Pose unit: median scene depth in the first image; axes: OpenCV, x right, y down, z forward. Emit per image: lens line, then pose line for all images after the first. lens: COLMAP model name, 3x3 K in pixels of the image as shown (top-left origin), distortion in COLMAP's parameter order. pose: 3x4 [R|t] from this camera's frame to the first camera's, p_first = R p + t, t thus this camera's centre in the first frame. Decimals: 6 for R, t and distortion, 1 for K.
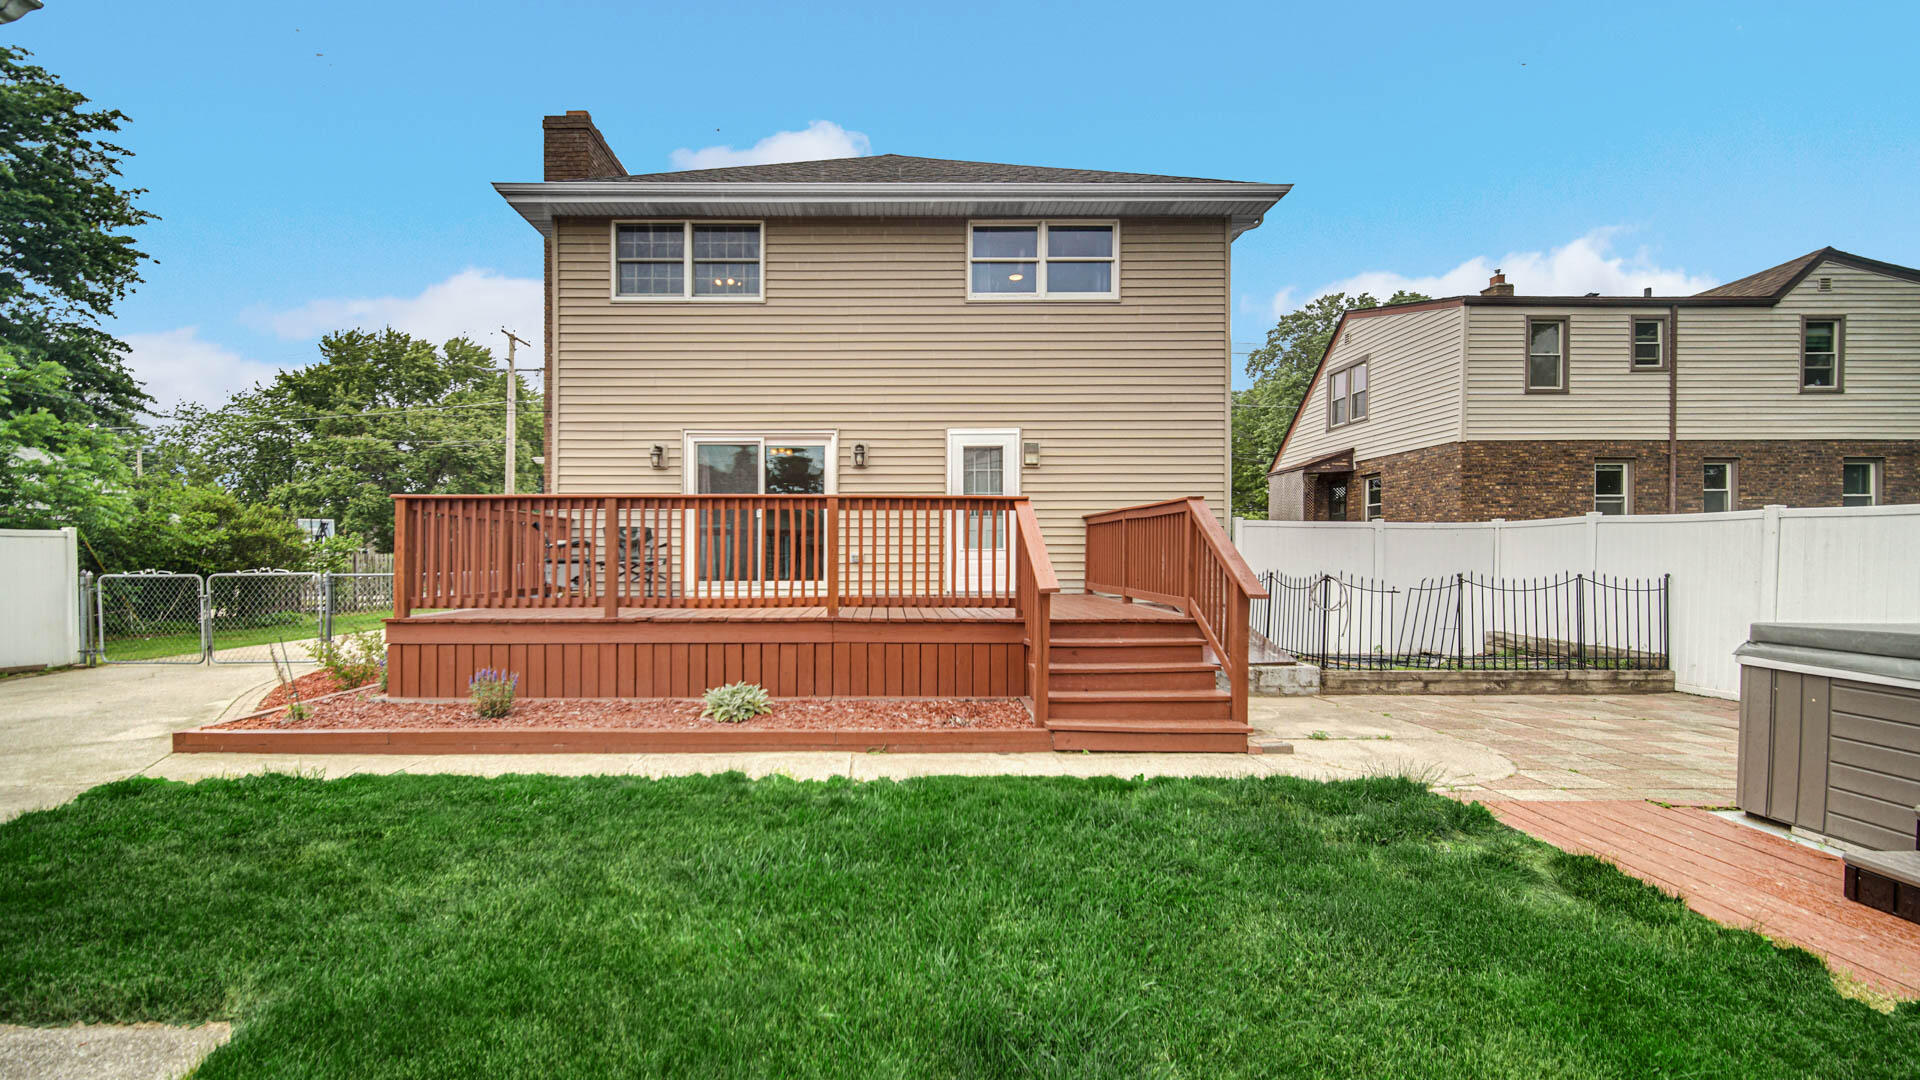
lens RADIAL K [[830.9, 0, 954.3], [0, 830.9, 555.5], [0, 0, 1]] dist [0.003149, -0.000323]
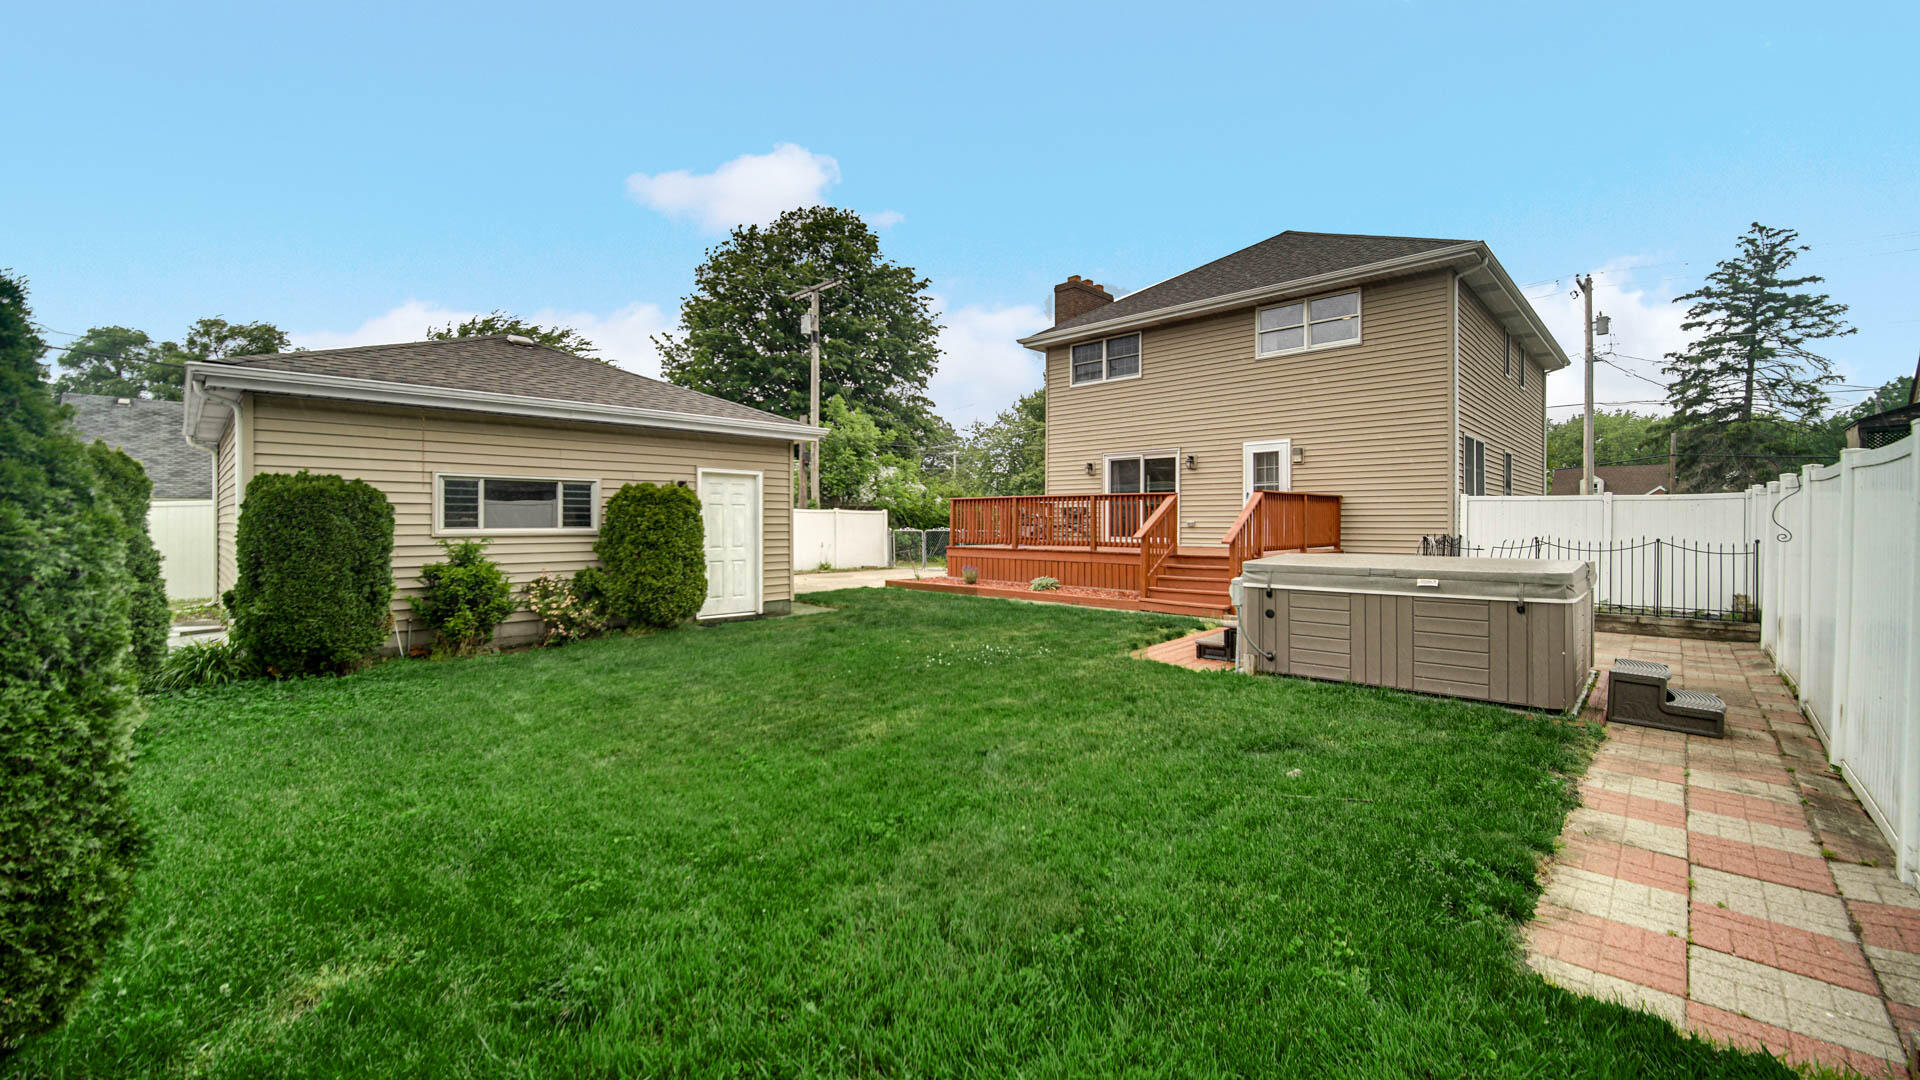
lens RADIAL K [[760.8, 0, 954.9], [0, 760.8, 523.6], [0, 0, 1]] dist [0.003610, 0.000041]
pose [[0.711771, 0.004480, -0.702397, 0.603530], [-0.004098, 0.999989, 0.002225, 0.000375], [0.702400, 0.001295, 0.711782, -0.403407]]
